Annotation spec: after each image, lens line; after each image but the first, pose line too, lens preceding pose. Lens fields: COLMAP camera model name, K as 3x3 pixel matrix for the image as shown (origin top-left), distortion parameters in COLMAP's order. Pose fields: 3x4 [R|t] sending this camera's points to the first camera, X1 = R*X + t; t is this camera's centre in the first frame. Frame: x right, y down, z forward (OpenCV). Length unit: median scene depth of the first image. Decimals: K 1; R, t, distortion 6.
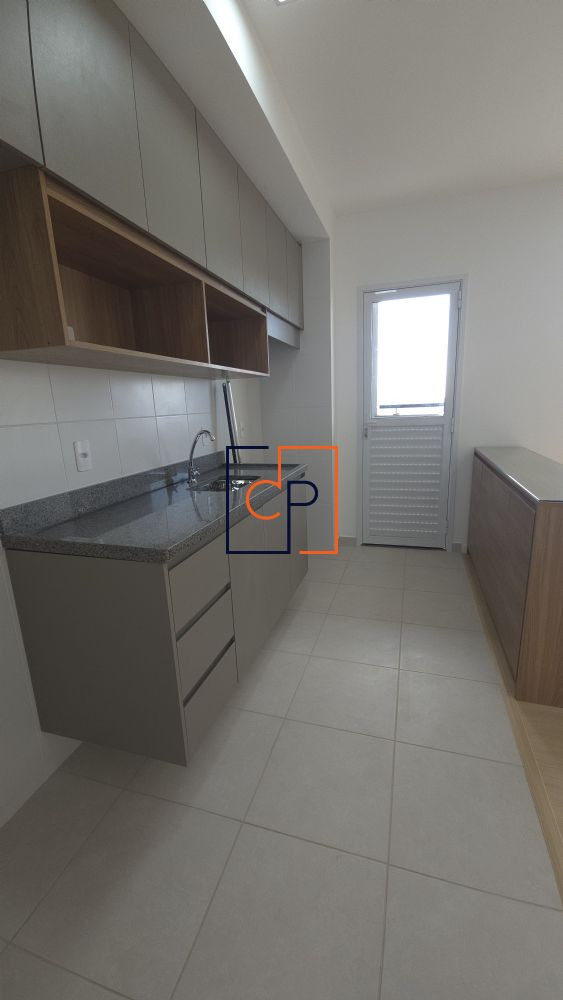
lens RADIAL K [[409.0, 0, 283.3], [0, 409.0, 501.3], [0, 0, 1]] dist [0.001665, 0.000101]
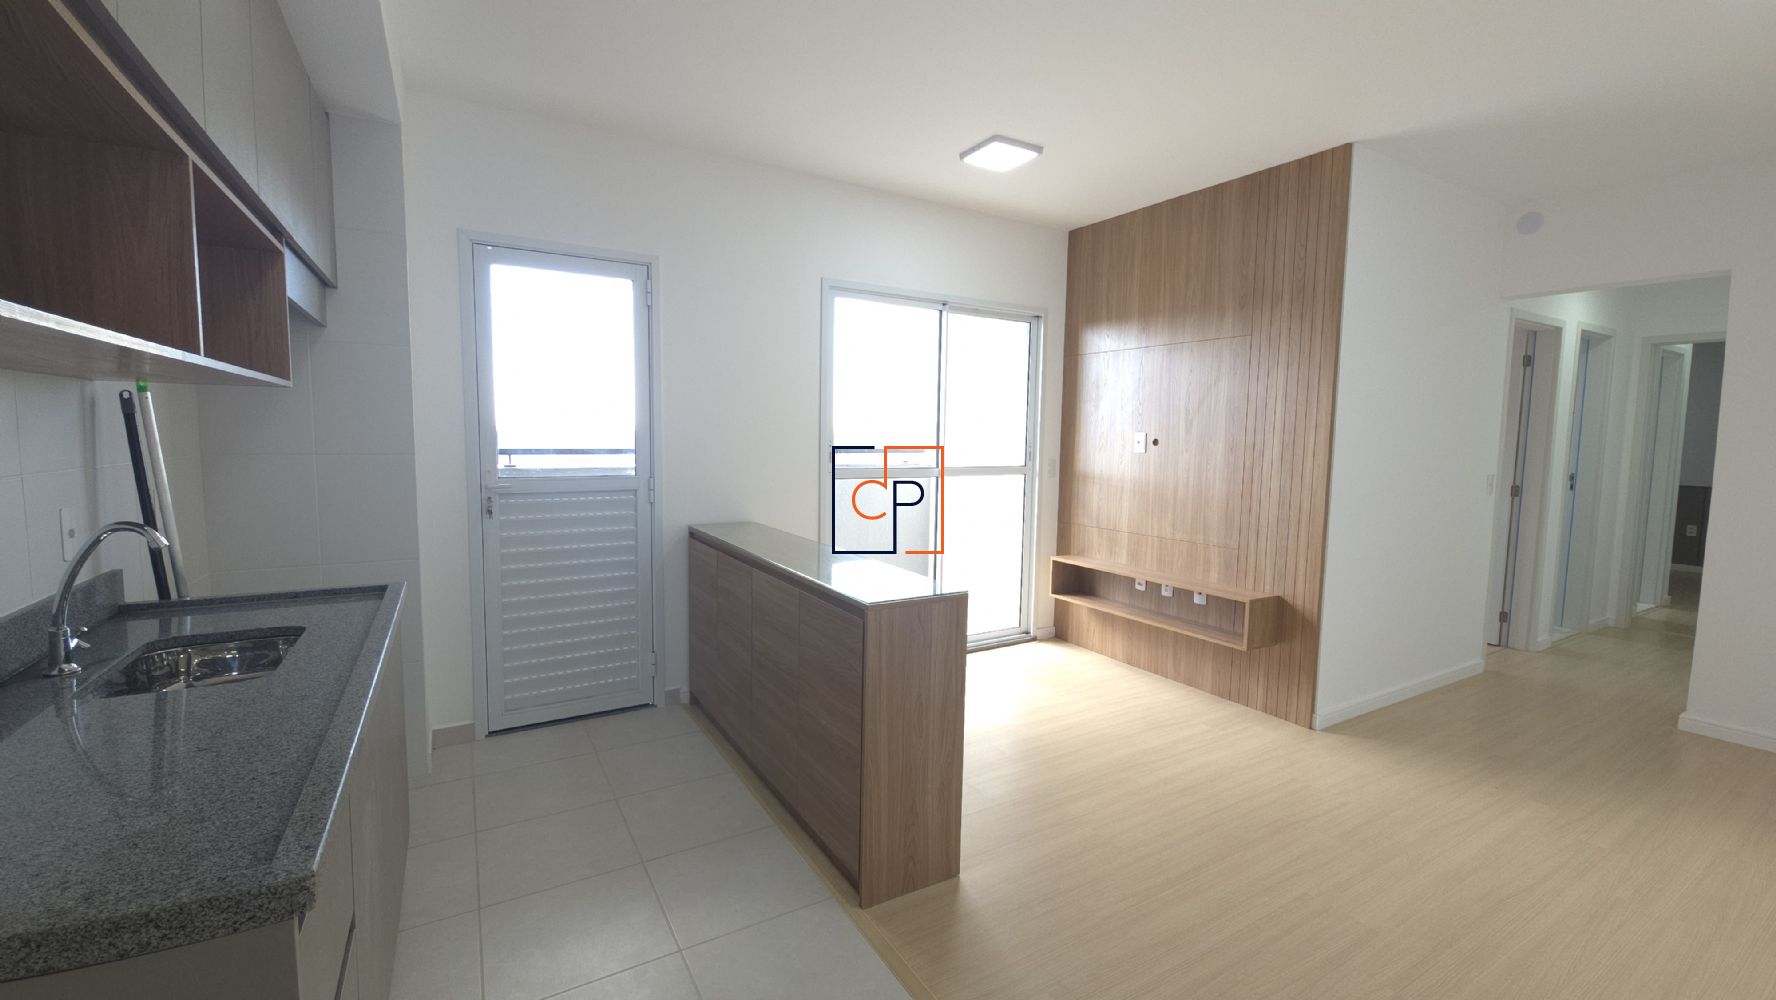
lens RADIAL K [[726.3, 0, 892.7], [0, 726.3, 494.6], [0, 0, 1]] dist [0.001665, 0.000101]
pose [[0.666478, -0.016054, 0.745352, -0.148023], [0.135509, 0.985723, -0.099938, -0.027364], [-0.733106, 0.167608, 0.659138, 0.048128]]
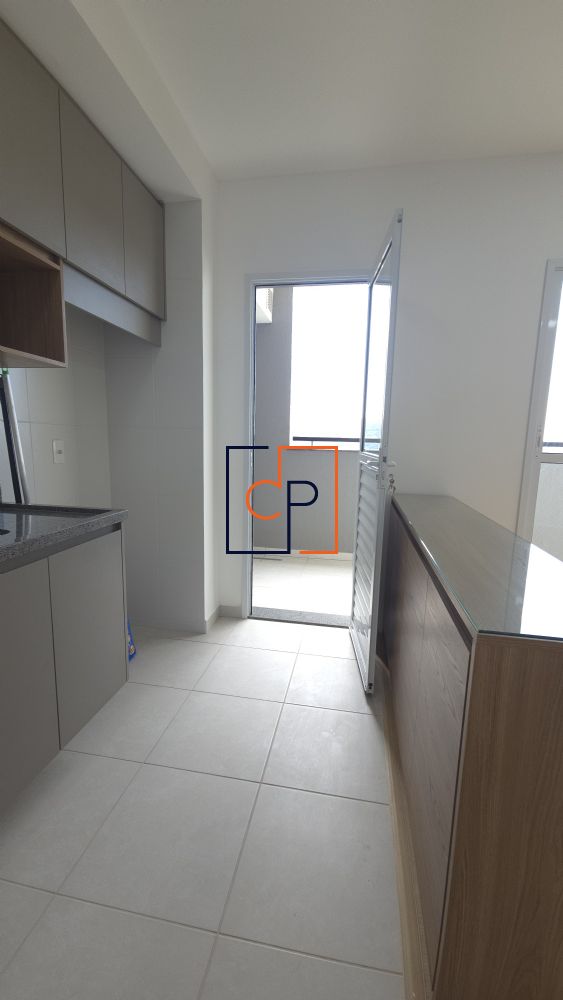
lens RADIAL K [[409.0, 0, 283.4], [0, 409.0, 502.2], [0, 0, 1]] dist [0.001665, 0.000101]
pose [[0.990690, 0.041407, 0.129689, 0.176555], [-0.030399, 0.995854, -0.085739, -0.047068], [-0.132702, 0.080998, 0.987841, 0.290138]]
